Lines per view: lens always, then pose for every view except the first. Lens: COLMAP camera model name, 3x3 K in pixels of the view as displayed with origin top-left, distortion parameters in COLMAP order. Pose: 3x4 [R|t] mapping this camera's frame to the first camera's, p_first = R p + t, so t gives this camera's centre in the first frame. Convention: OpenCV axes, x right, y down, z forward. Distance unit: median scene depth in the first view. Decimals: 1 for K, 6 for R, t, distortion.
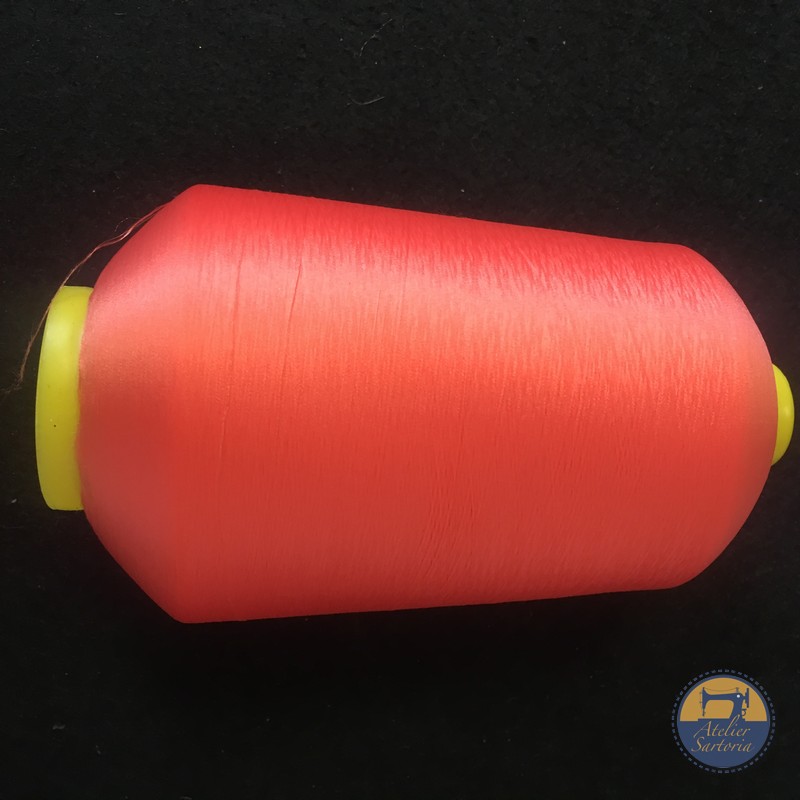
lens RADIAL K [[932.6, 0, 398.7], [0, 932.6, 400.8], [0, 0, 1]] dist [-0.006030, 0.000000]
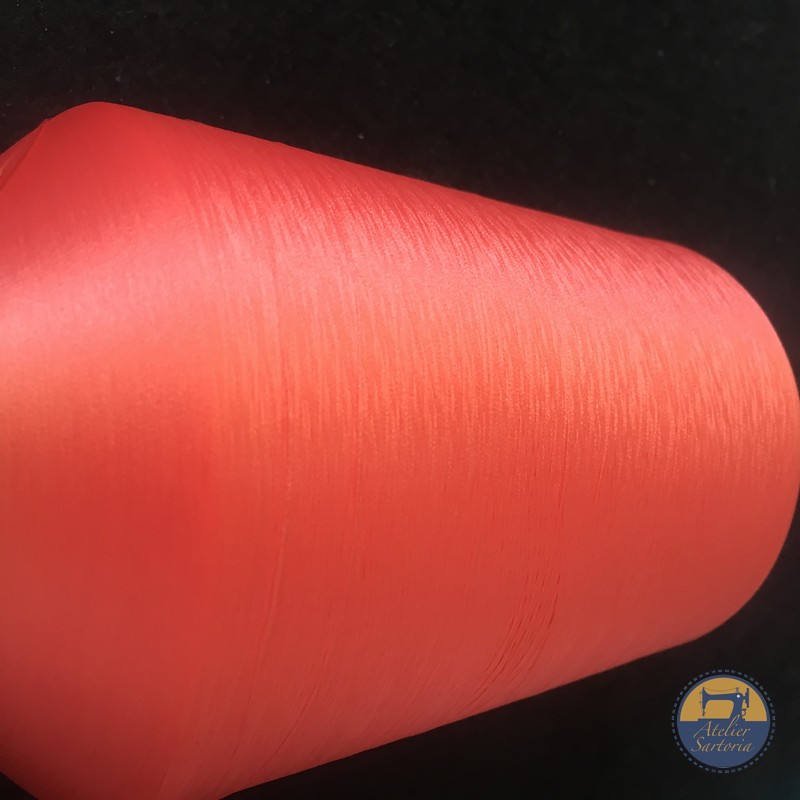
lens RADIAL K [[932.6, 0, 406.0], [0, 932.6, 406.9], [0, 0, 1]] dist [-0.006030, 0.000000]
pose [[0.899592, -0.015468, 0.436456, -0.337257], [-0.025150, 0.995879, 0.087131, -0.105899], [-0.436006, -0.089360, 0.895497, 0.412824]]
